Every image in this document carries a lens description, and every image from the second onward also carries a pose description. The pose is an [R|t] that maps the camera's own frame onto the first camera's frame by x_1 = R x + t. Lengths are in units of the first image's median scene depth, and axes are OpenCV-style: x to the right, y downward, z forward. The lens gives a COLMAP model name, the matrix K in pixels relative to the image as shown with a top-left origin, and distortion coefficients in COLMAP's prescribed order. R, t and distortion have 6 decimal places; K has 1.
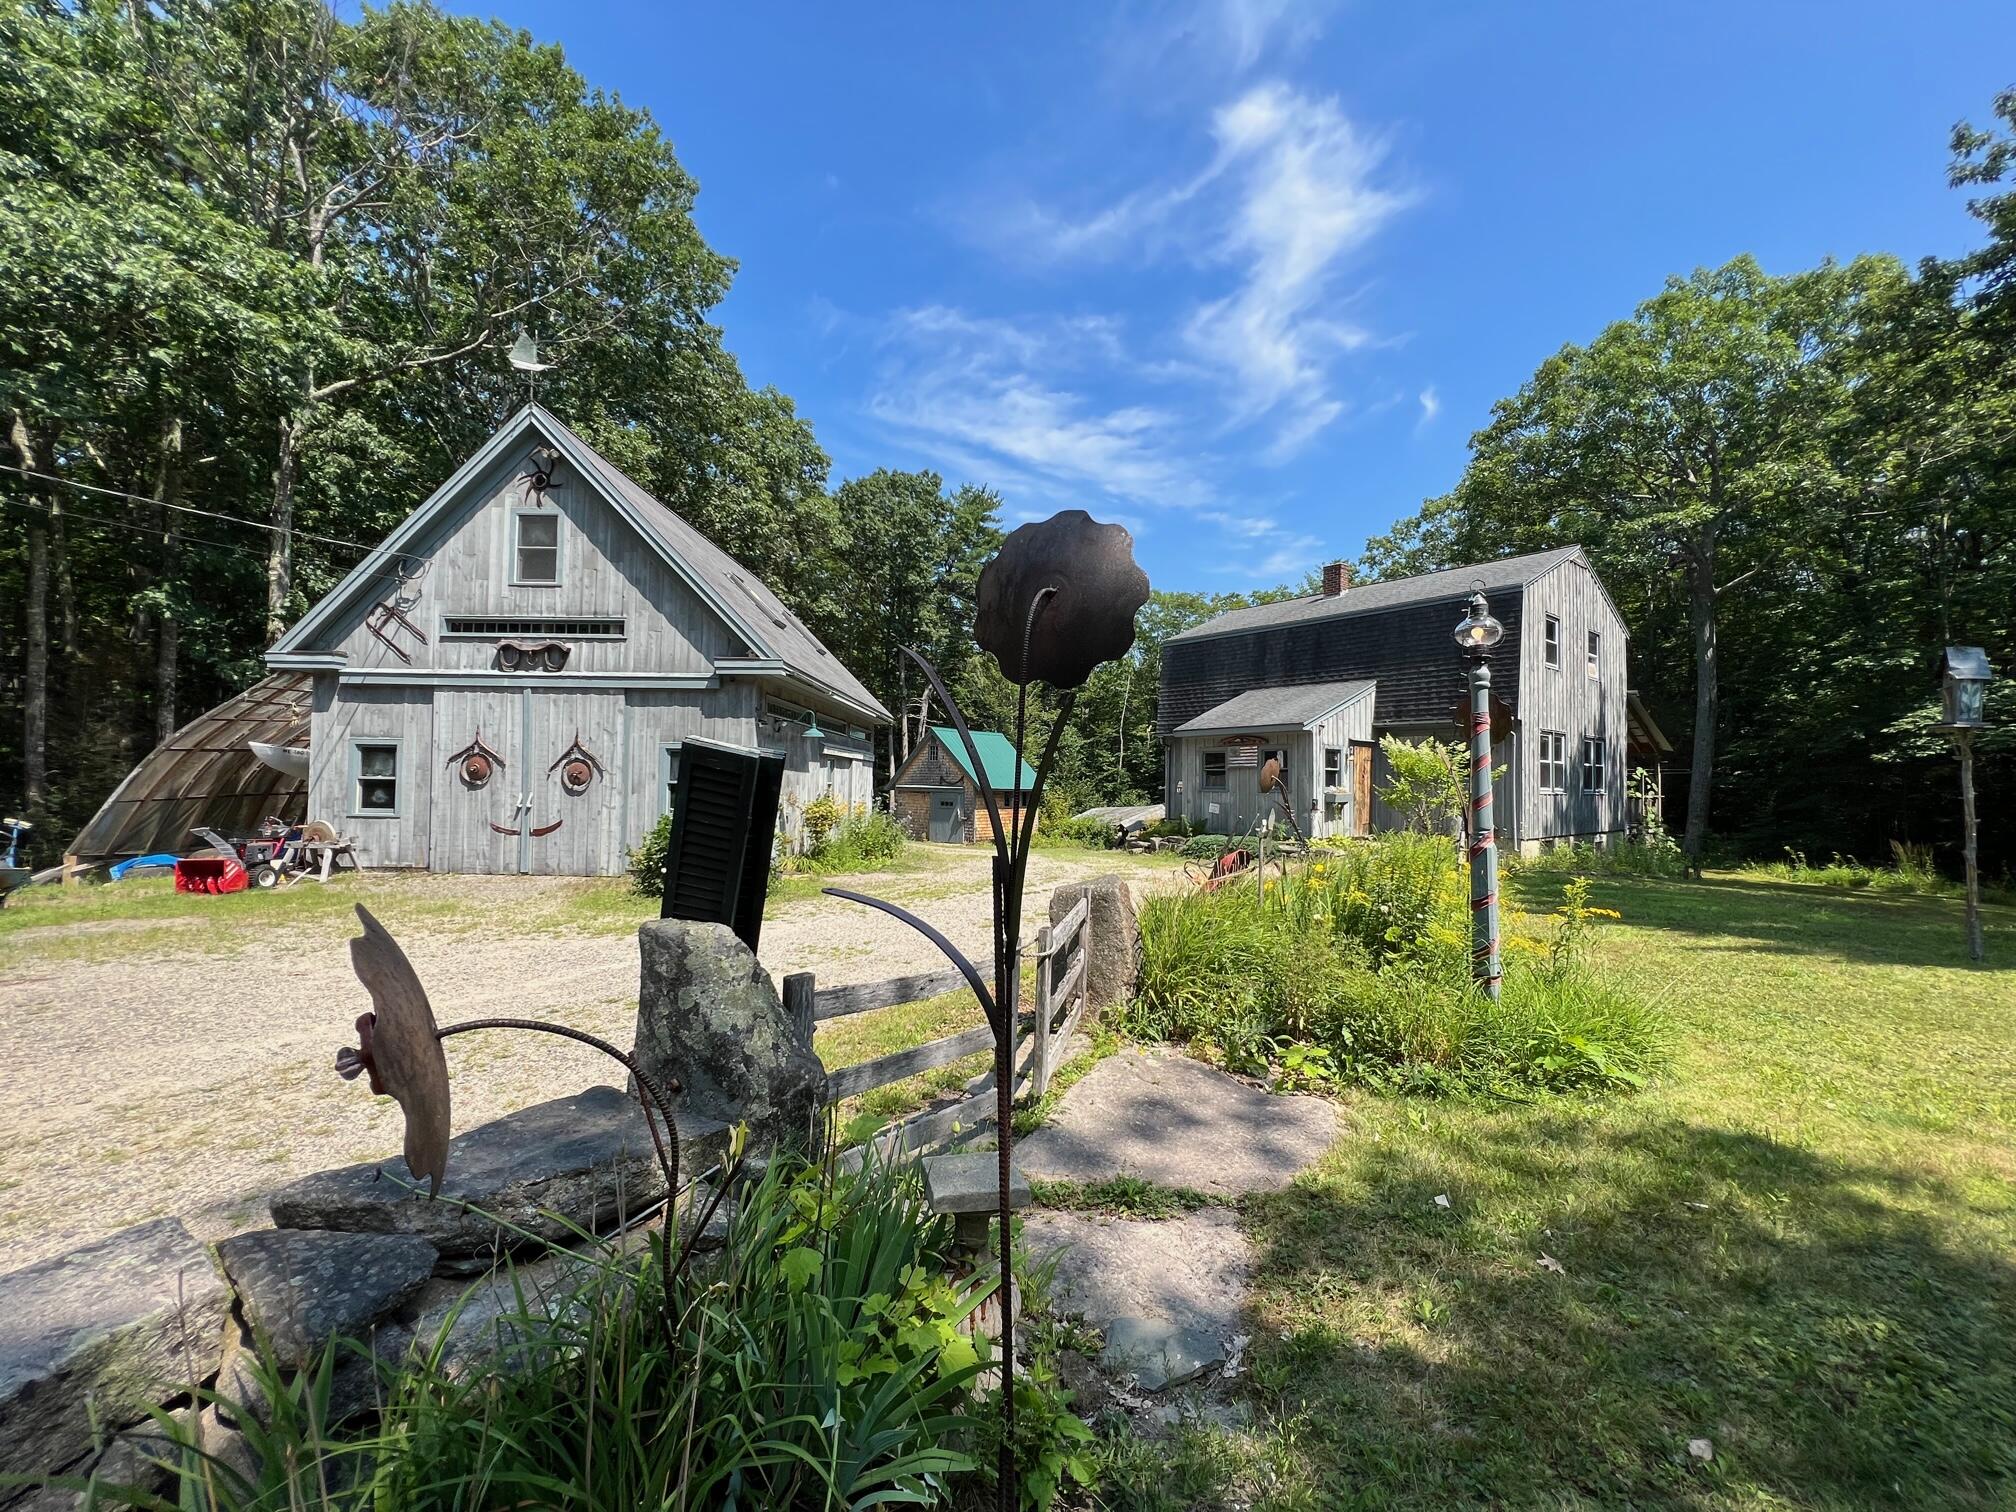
lens RADIAL K [[795.3, 0, 1008.0], [0, 795.3, 756.0], [0, 0, 1]] dist [-0.000545, 0.000271]
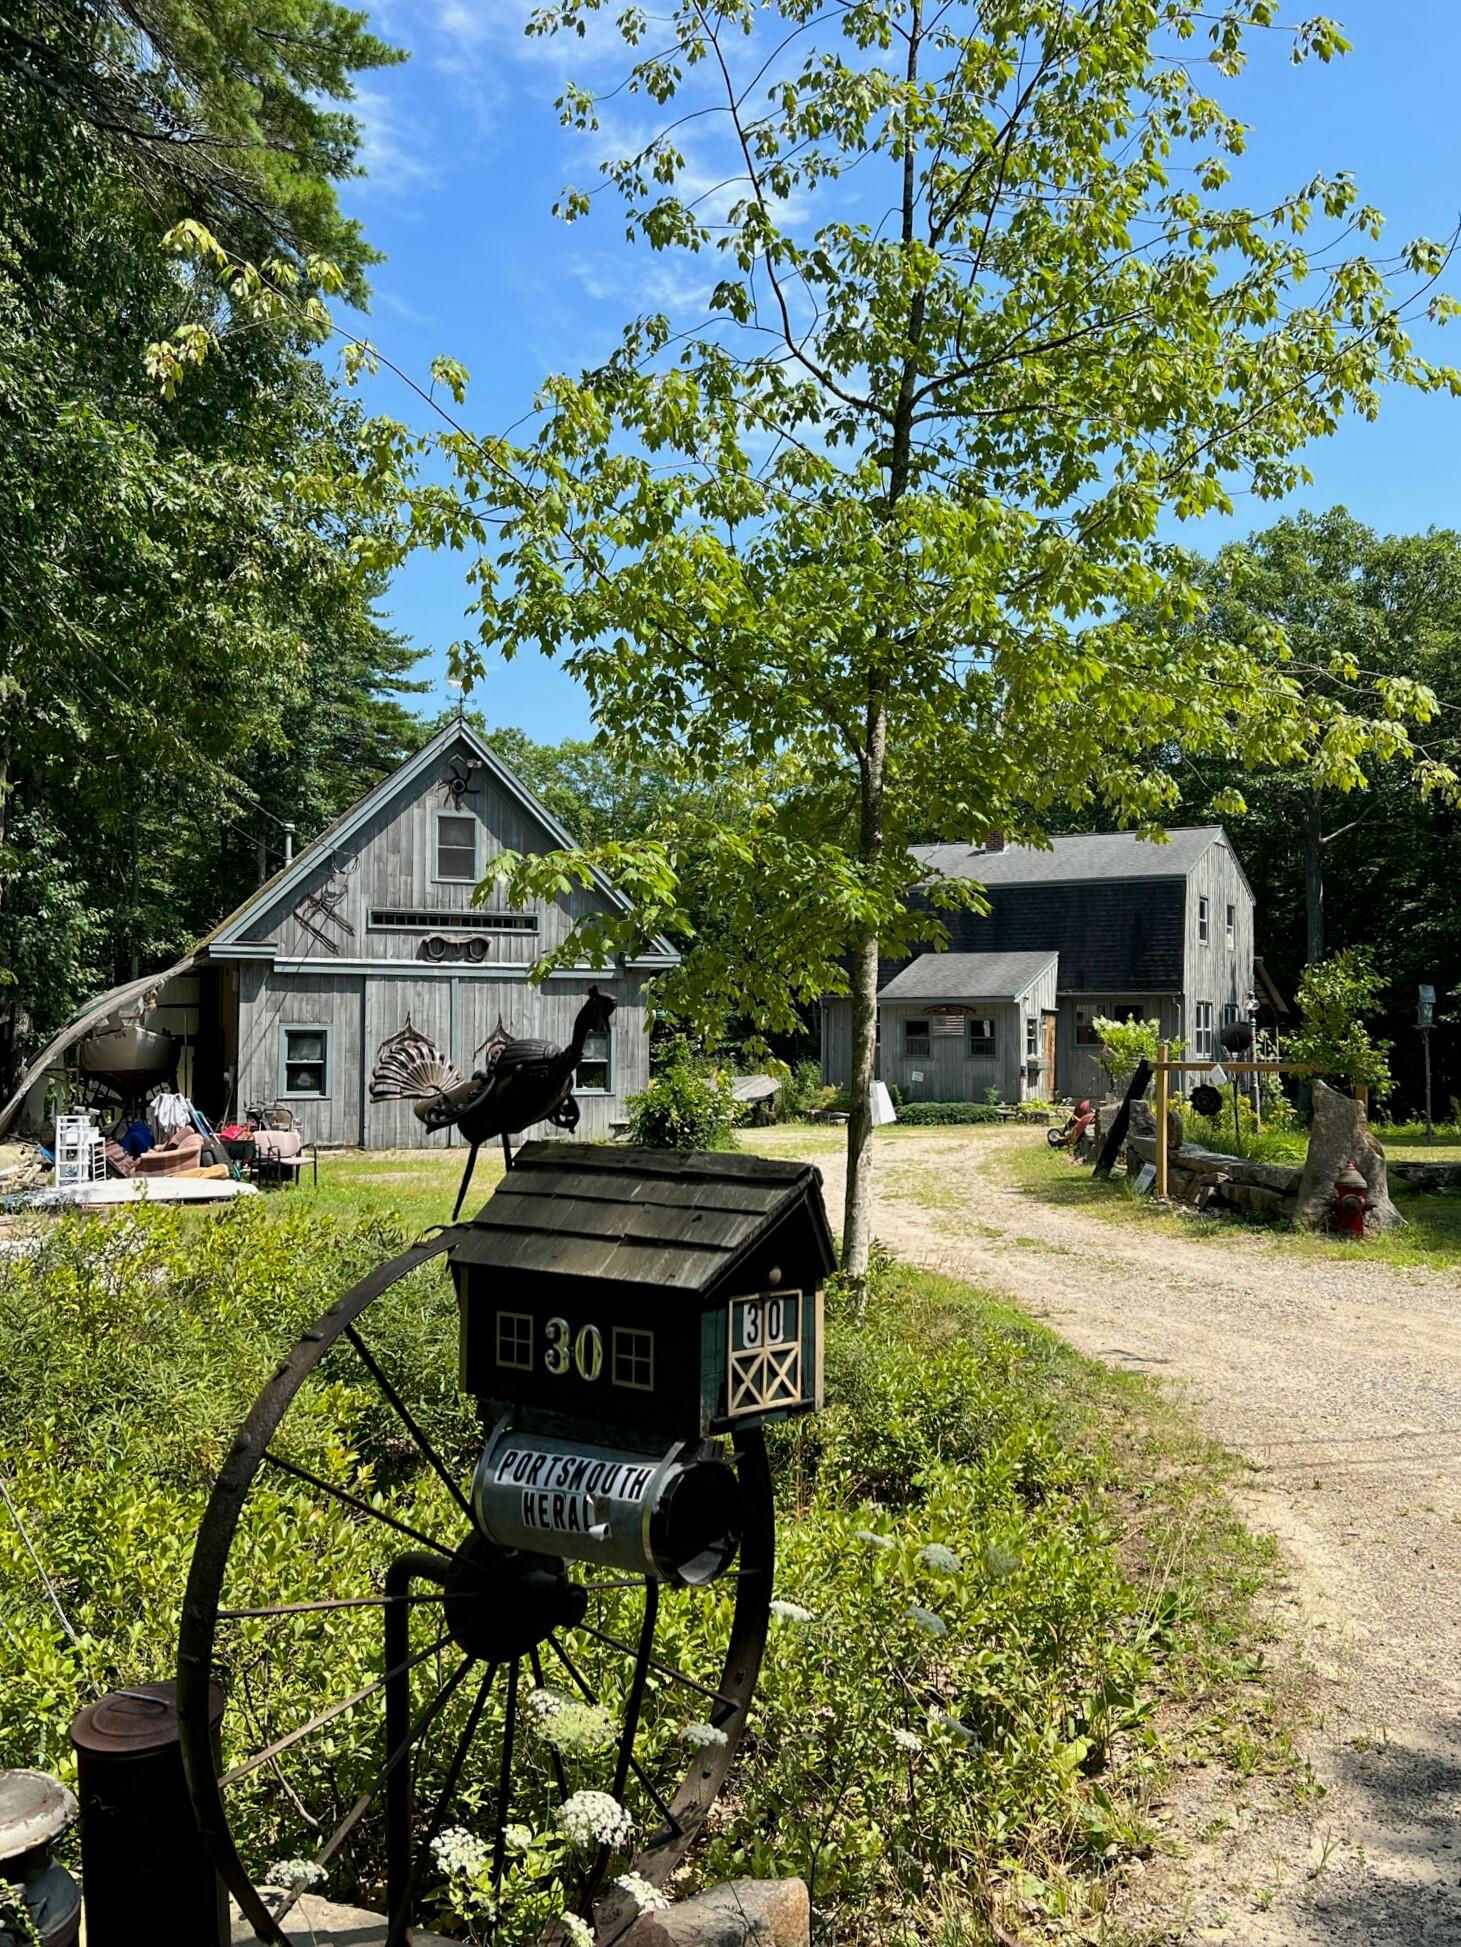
lens RADIAL K [[1595.6, 0, 730.5], [0, 1595.6, 973.5], [0, 0, 1]] dist [0.100050, -0.000141]
pose [[0.930944, 0.003913, 0.365141, -0.735879], [-0.001579, 0.999976, -0.006690, -0.053592], [-0.365158, 0.005651, 0.930928, -0.832224]]
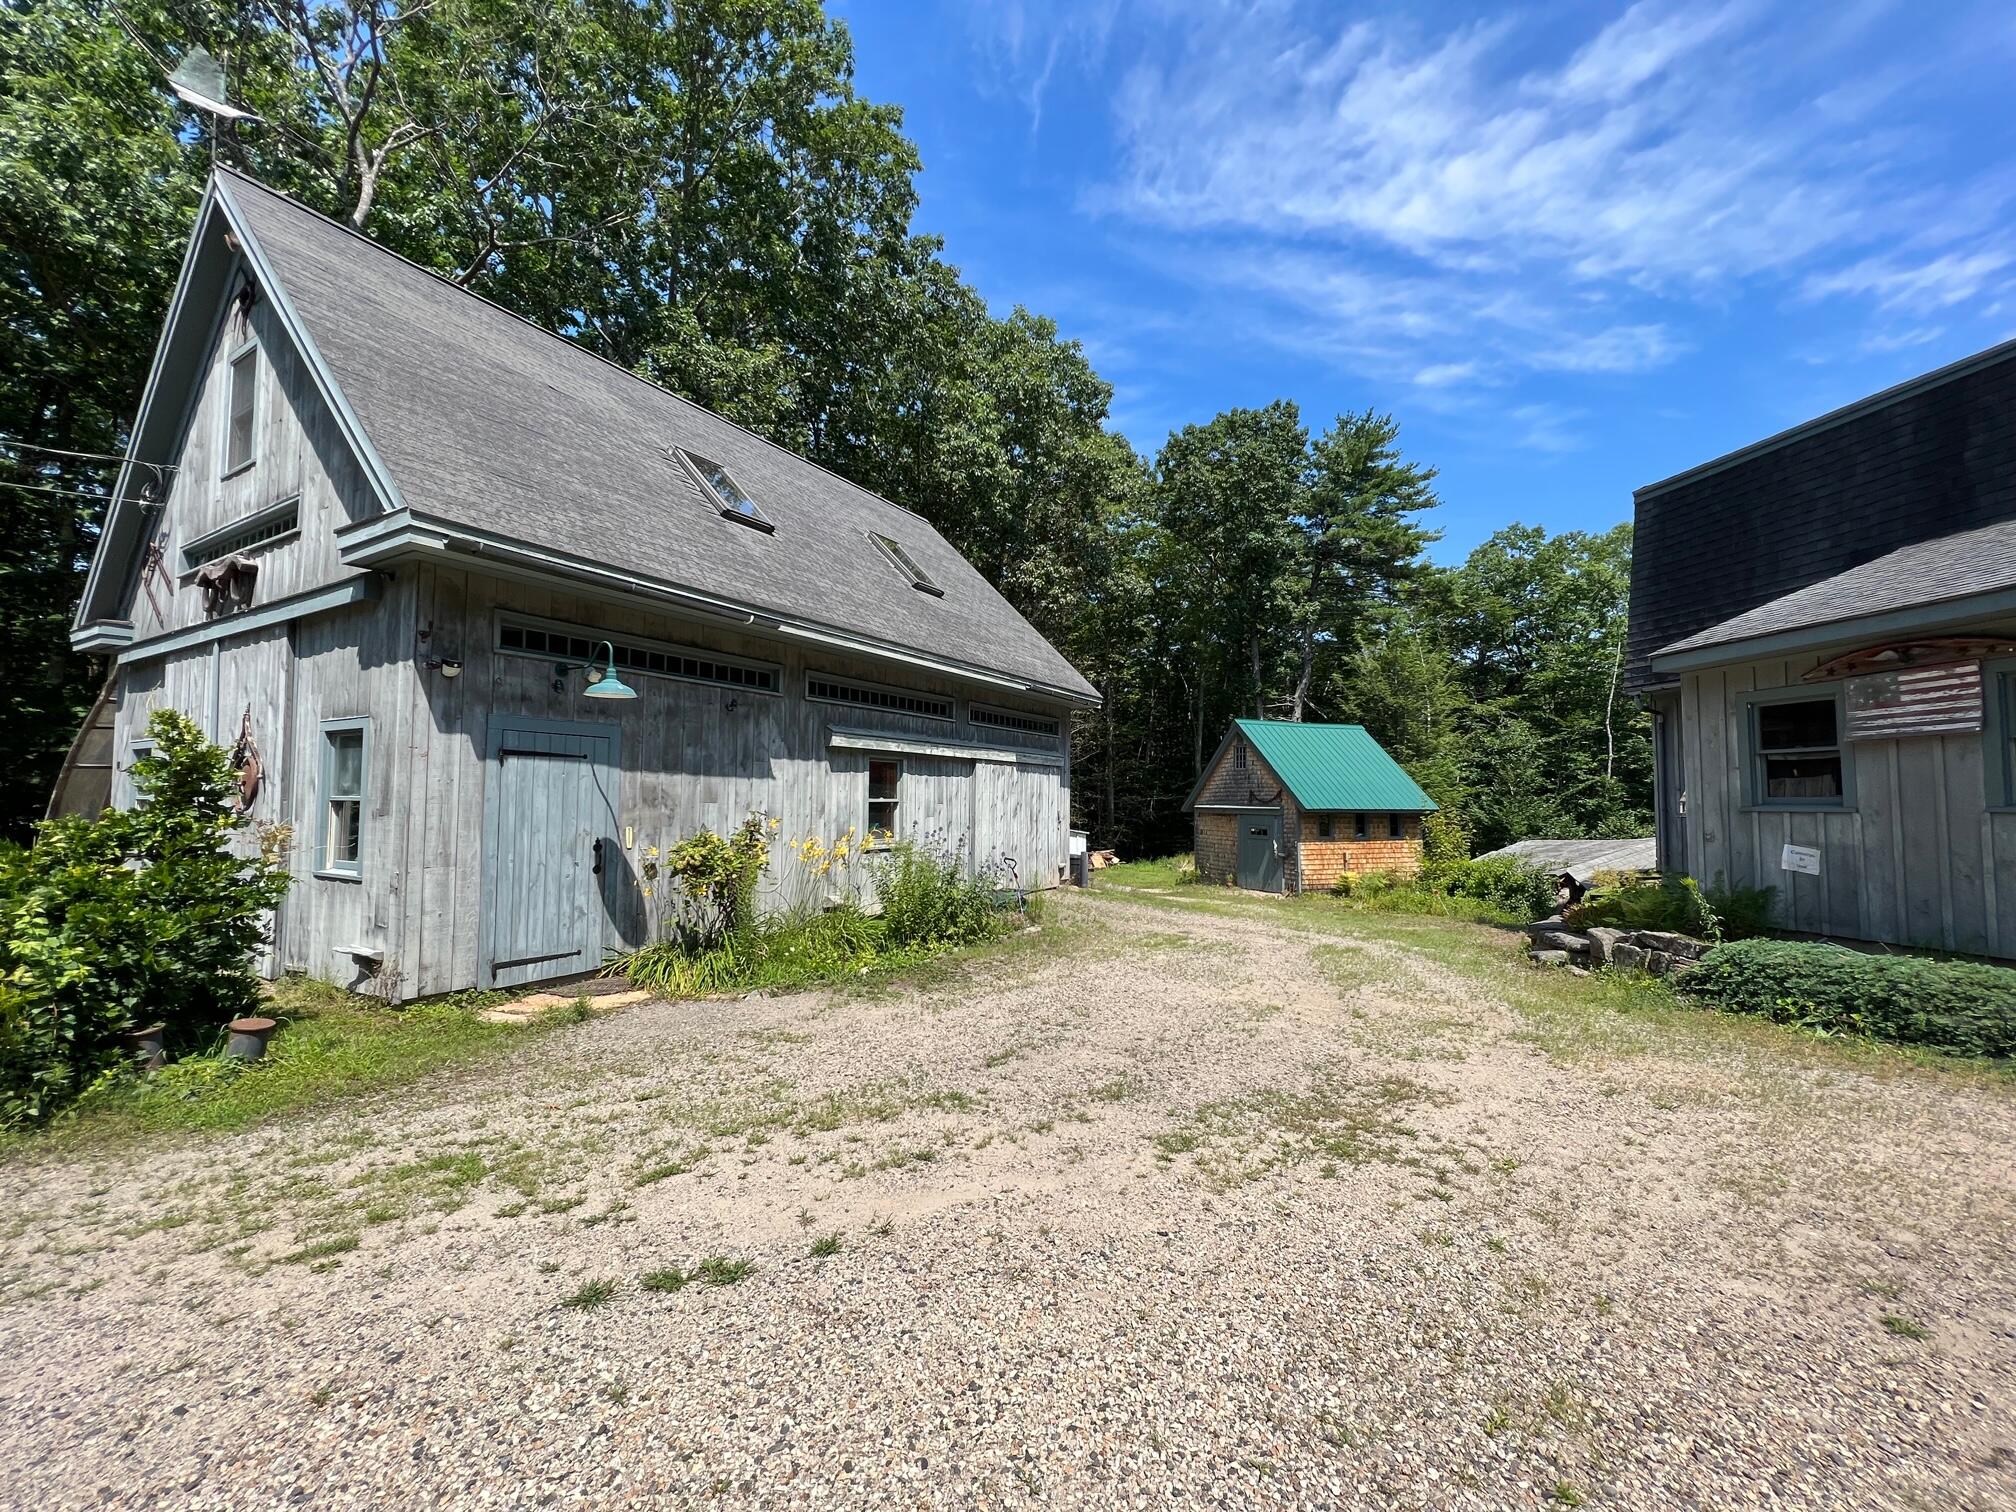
lens RADIAL K [[807.5, 0, 1008.0], [0, 807.5, 756.0], [0, 0, 1]] dist [0.000407, 0.000166]
pose [[0.866592, -0.039837, -0.497424, 0.141357], [0.026348, 0.999071, -0.034109, 0.024446], [0.498320, 0.016452, 0.866837, 0.539691]]
